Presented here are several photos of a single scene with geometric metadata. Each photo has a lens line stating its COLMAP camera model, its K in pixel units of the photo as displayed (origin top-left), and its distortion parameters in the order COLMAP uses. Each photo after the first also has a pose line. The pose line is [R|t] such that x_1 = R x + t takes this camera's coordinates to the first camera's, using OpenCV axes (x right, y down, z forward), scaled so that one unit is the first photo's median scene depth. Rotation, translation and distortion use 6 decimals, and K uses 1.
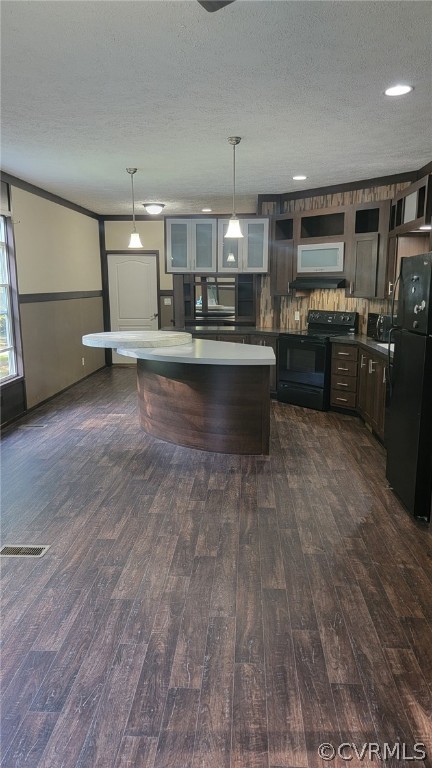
lens RADIAL K [[536.8, 0, 209.0], [0, 536.8, 378.7], [0, 0, 1]] dist [0.073350, -0.053390]
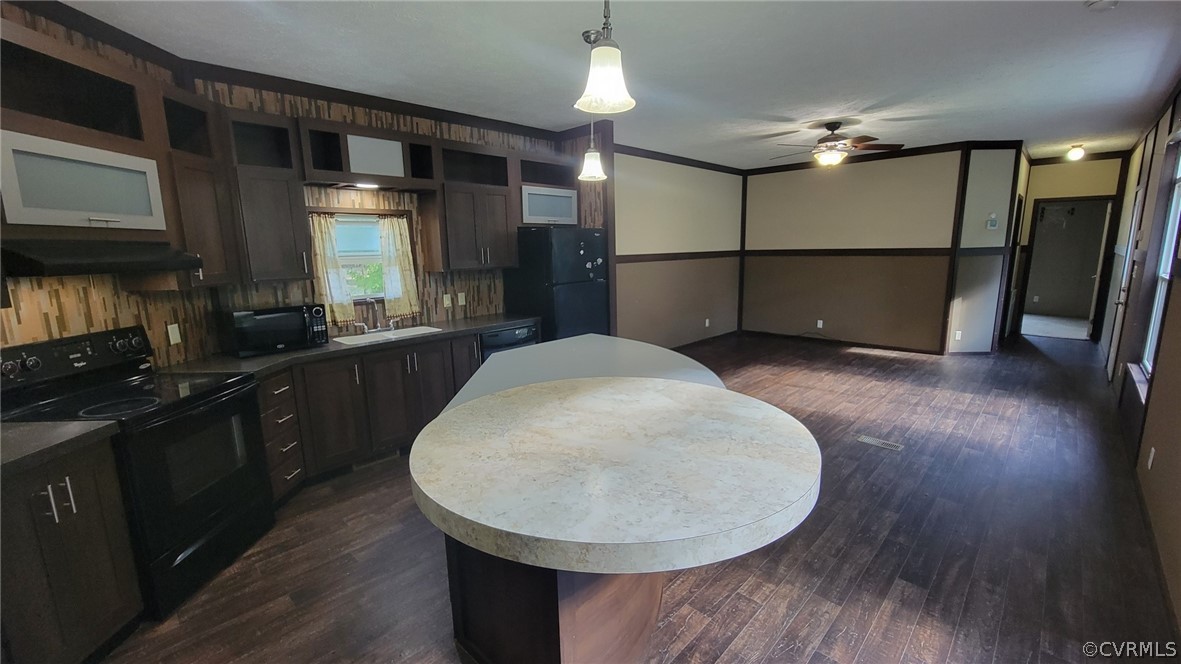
lens RADIAL K [[488.7, 0, 591.7], [0, 488.7, 336.0], [0, 0, 1]] dist [-0.002602, -0.000323]
pose [[-0.771179, -0.091261, 0.630044, -0.255560], [0.136945, 0.942722, 0.304173, -0.186390], [-0.621715, 0.320853, -0.714509, 1.068747]]
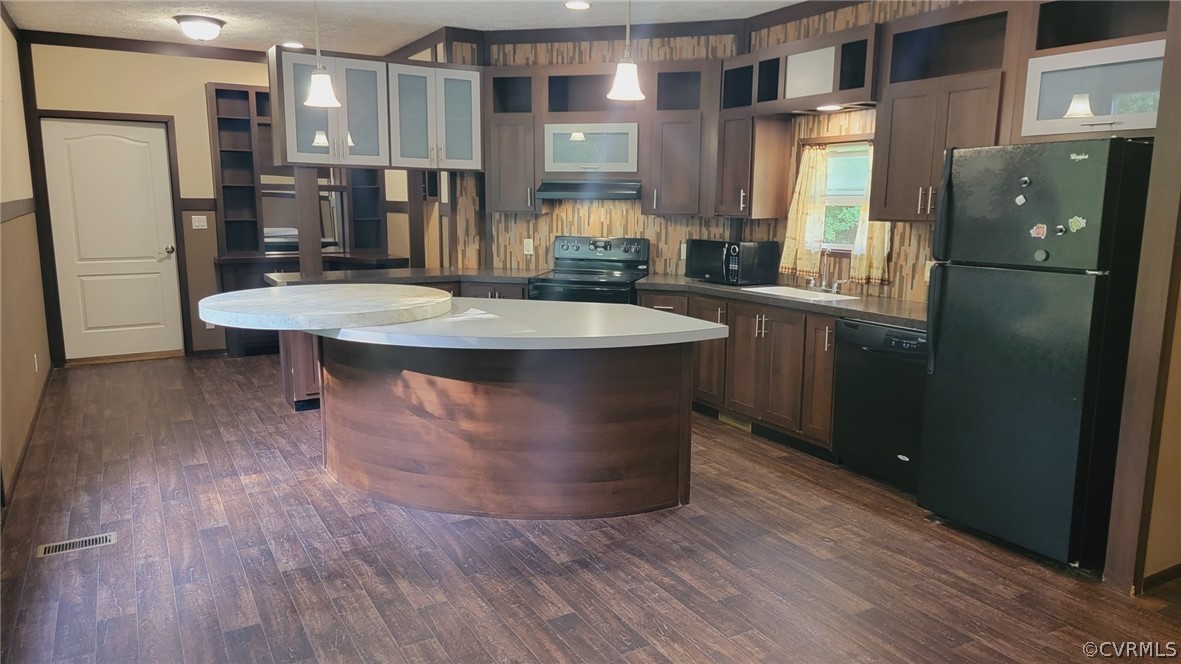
lens RADIAL K [[825.5, 0, 591.0], [0, 825.5, 328.0], [0, 0, 1]] dist [0.073350, -0.053390]
pose [[0.832288, -0.077793, 0.548858, -0.308438], [0.085515, 0.996270, 0.011532, -0.038831], [-0.547708, 0.037337, 0.835836, 0.257122]]
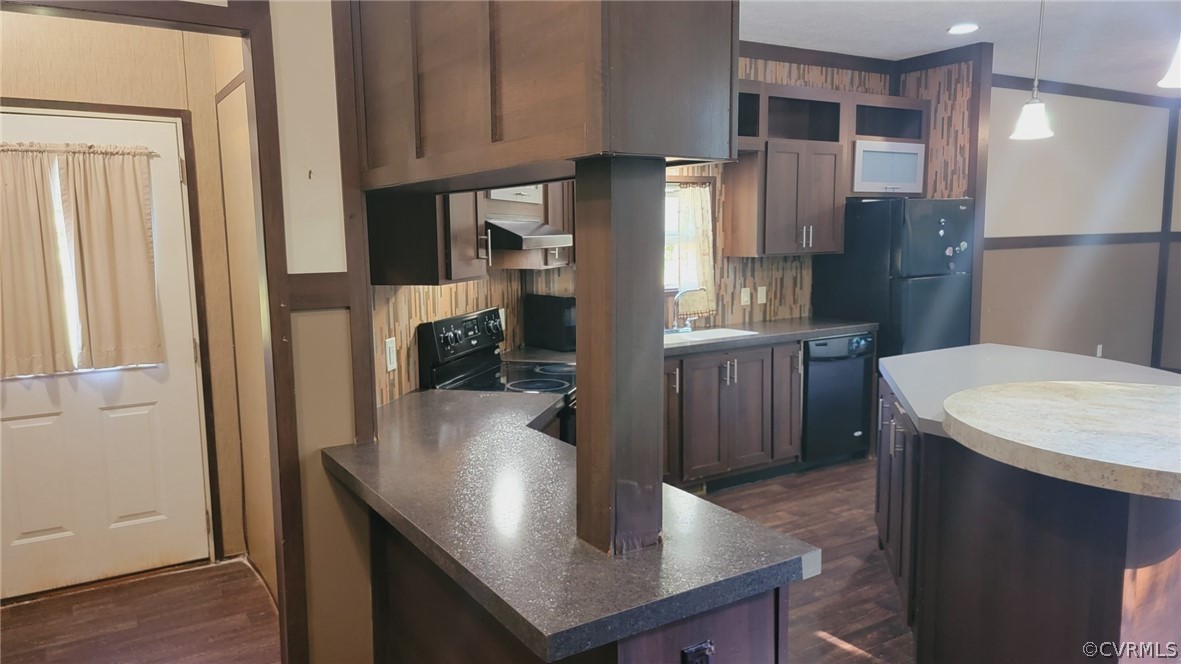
lens RADIAL K [[825.5, 0, 597.3], [0, 825.5, 334.1], [0, 0, 1]] dist [0.073350, -0.053390]
pose [[-0.597906, -0.087125, 0.796817, -0.260541], [0.155751, 0.962501, 0.222112, -0.229587], [-0.786289, 0.256907, -0.561916, 1.301766]]
